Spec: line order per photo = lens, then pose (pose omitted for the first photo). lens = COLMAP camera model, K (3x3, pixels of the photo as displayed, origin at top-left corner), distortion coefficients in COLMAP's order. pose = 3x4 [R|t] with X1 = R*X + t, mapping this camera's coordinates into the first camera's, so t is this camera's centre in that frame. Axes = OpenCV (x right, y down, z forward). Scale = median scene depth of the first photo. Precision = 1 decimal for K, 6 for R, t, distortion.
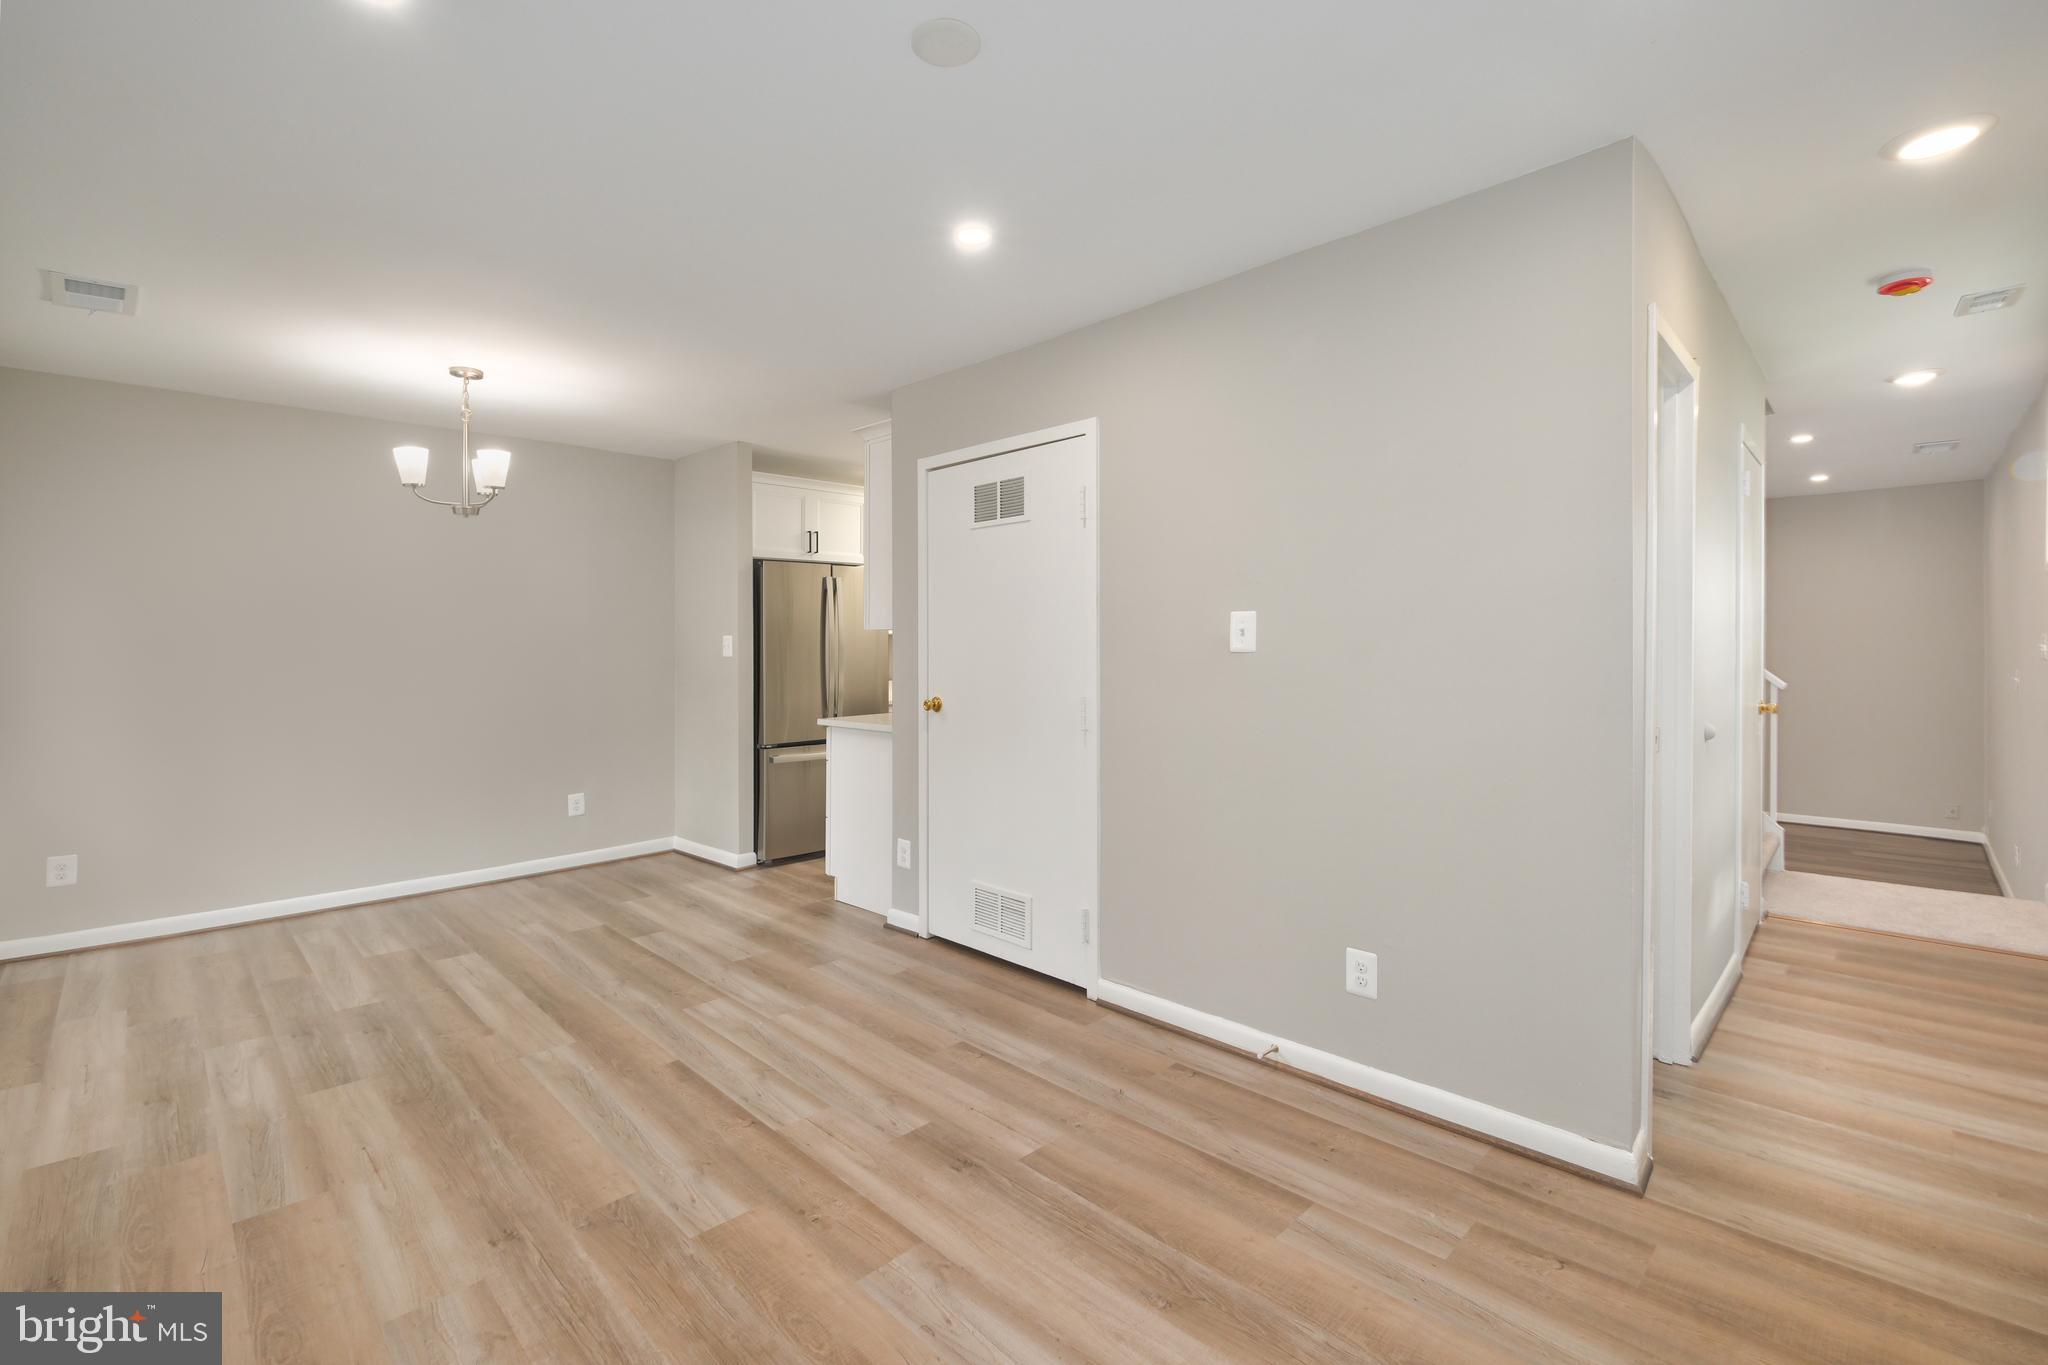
lens RADIAL K [[903.7, 0, 1015.8], [0, 903.7, 652.4], [0, 0, 1]] dist [-0.000739, -0.000287]
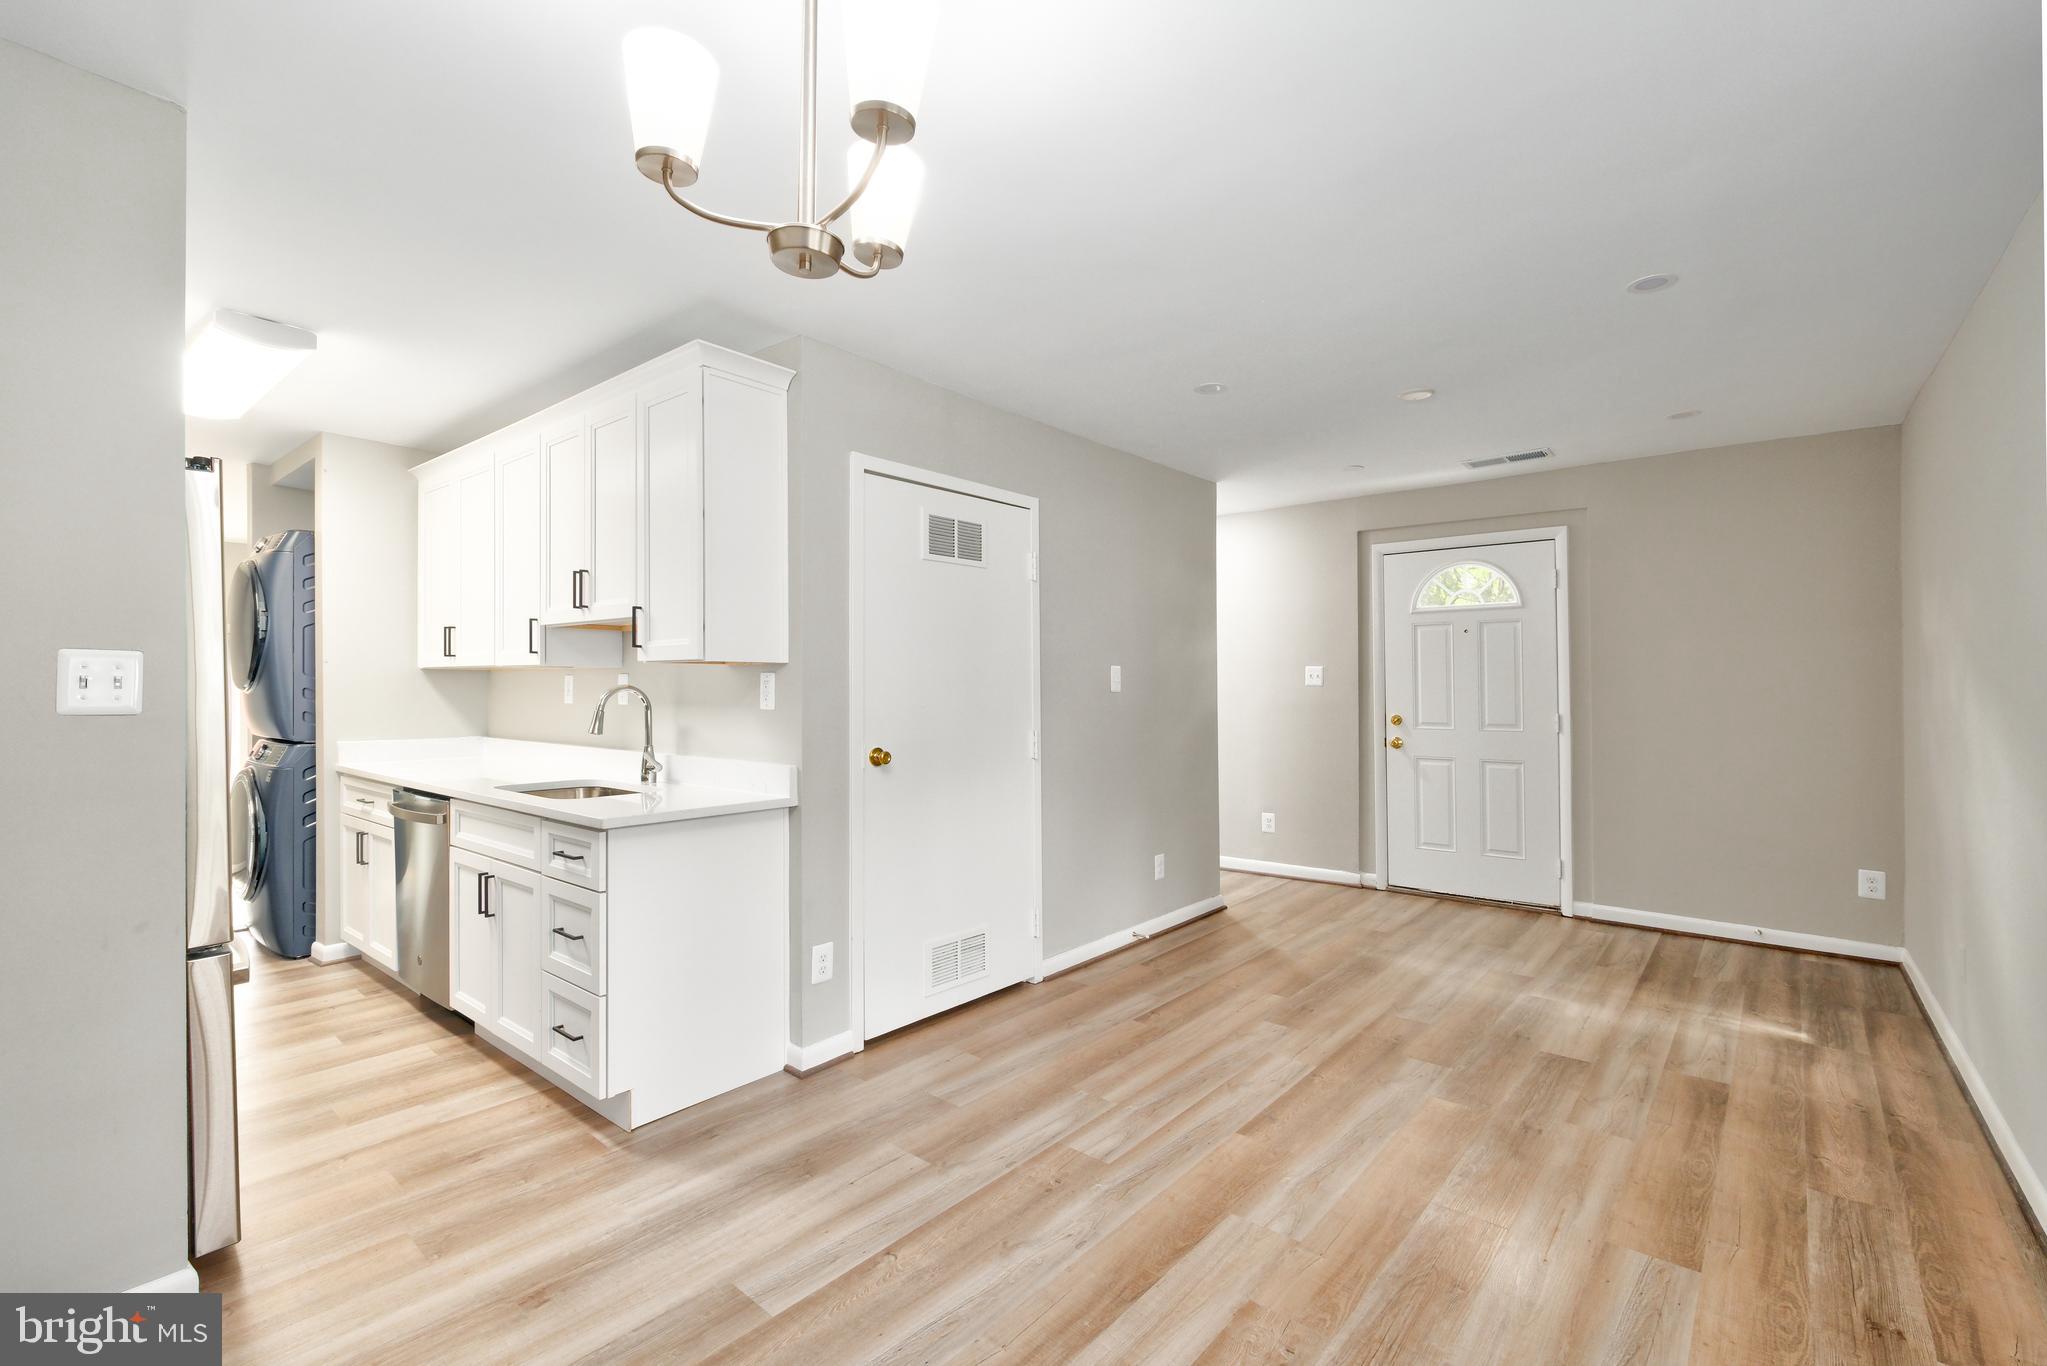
lens RADIAL K [[893.4, 0, 1019.6], [0, 893.4, 701.2], [0, 0, 1]] dist [-0.000351, 0.000237]
pose [[-0.084947, -0.005130, 0.996372, -1.285731], [0.009565, 0.999936, 0.005964, 0.004153], [-0.996340, 0.010037, -0.084892, 1.319130]]
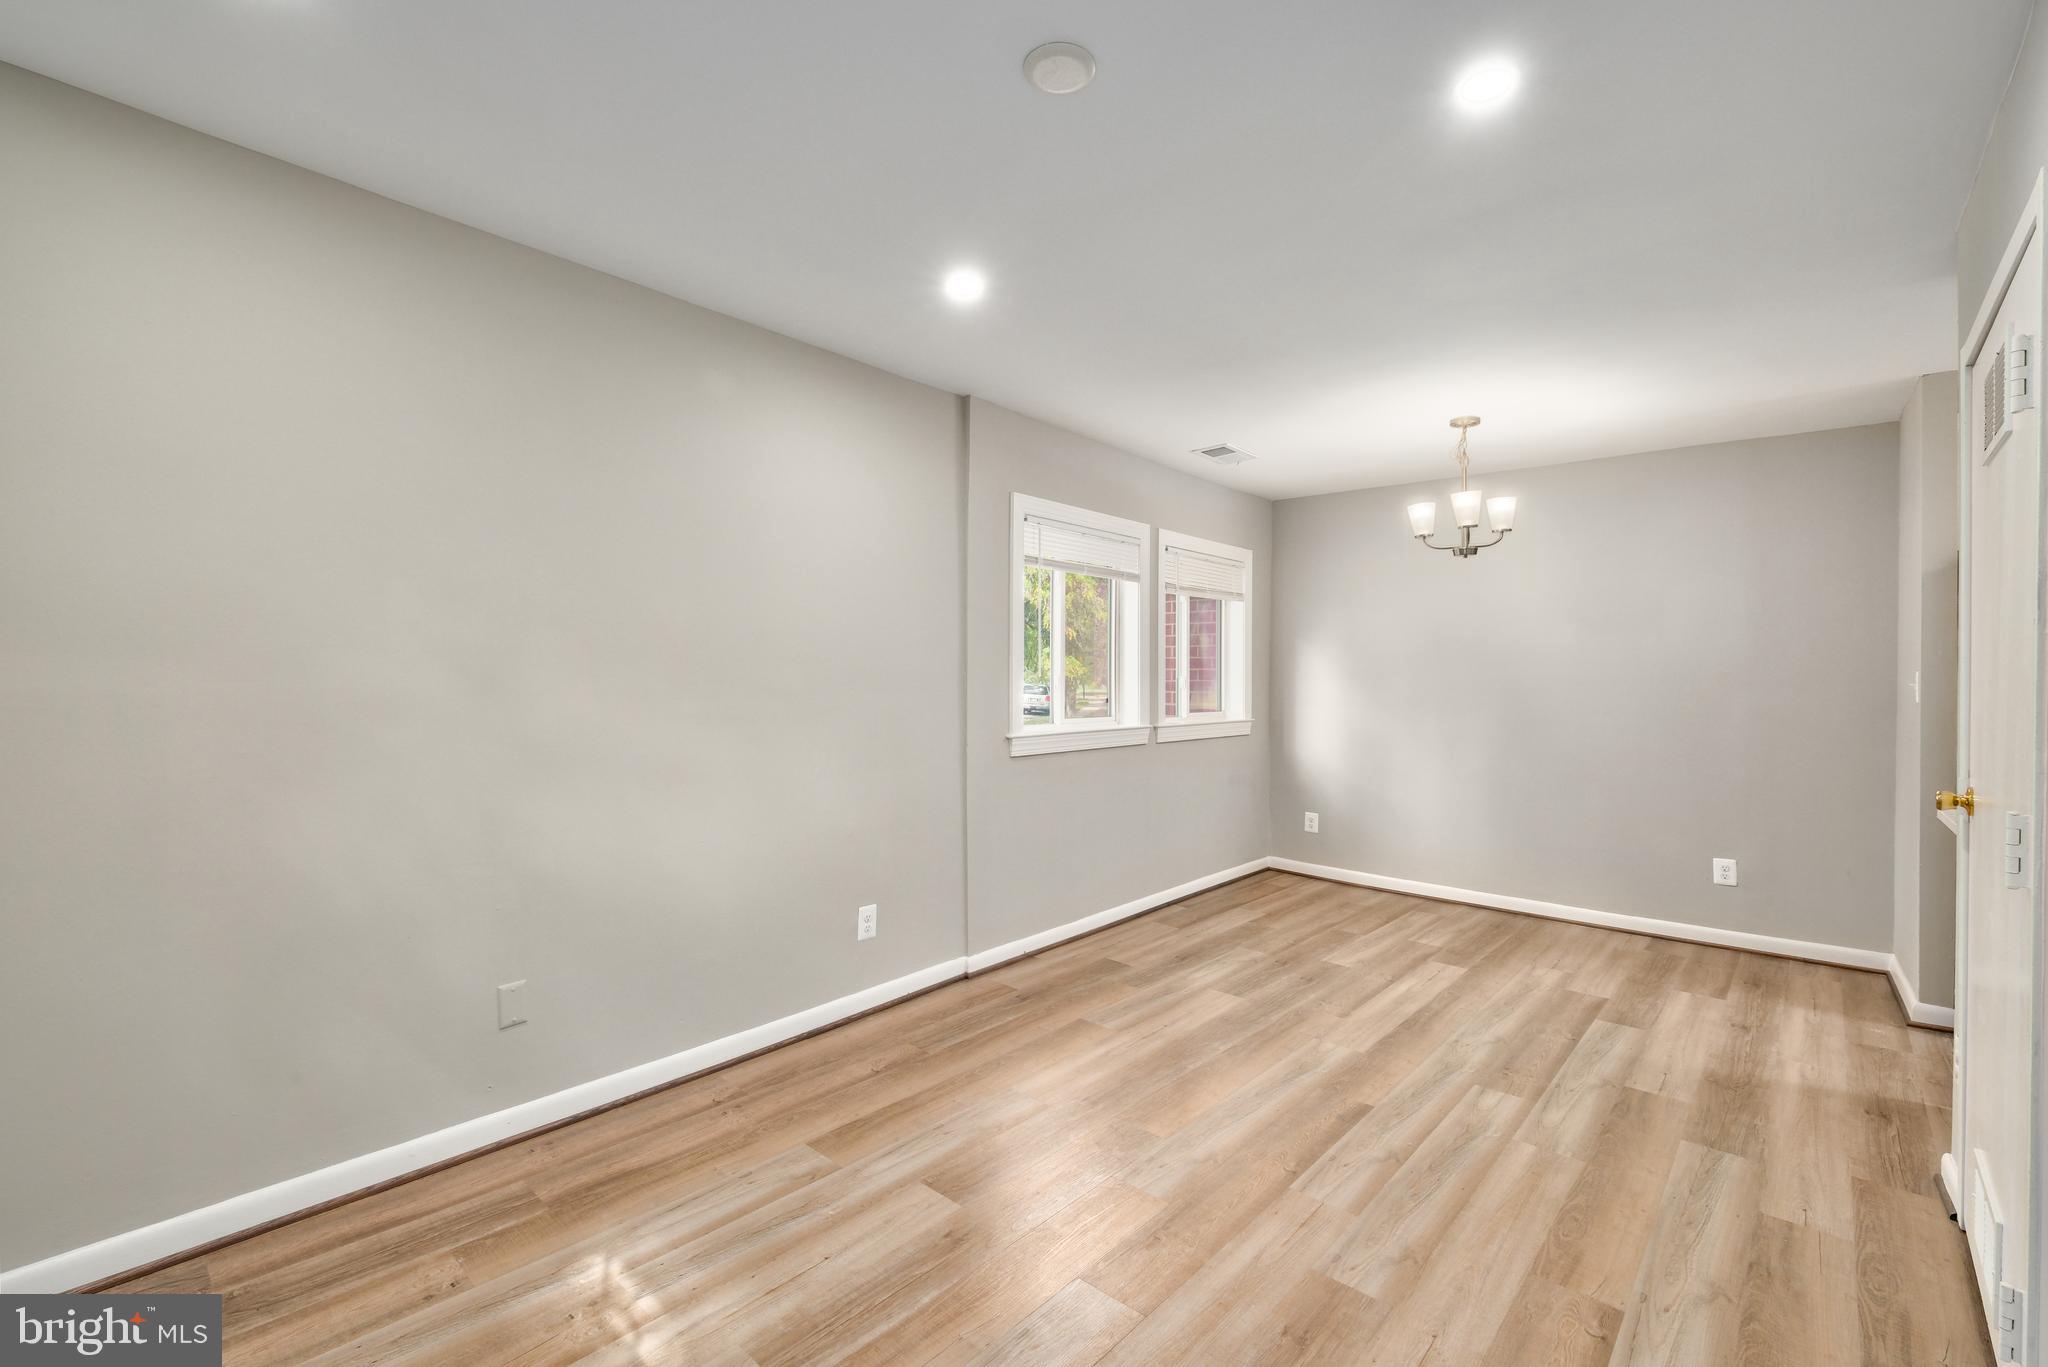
lens RADIAL K [[903.7, 0, 1015.8], [0, 903.7, 653.4], [0, 0, 1]] dist [-0.000739, -0.000287]
pose [[0.063278, -0.009717, -0.997949, 0.586397], [-0.021867, 0.999699, -0.011121, -0.016521], [0.997756, 0.022526, 0.063047, 0.554822]]
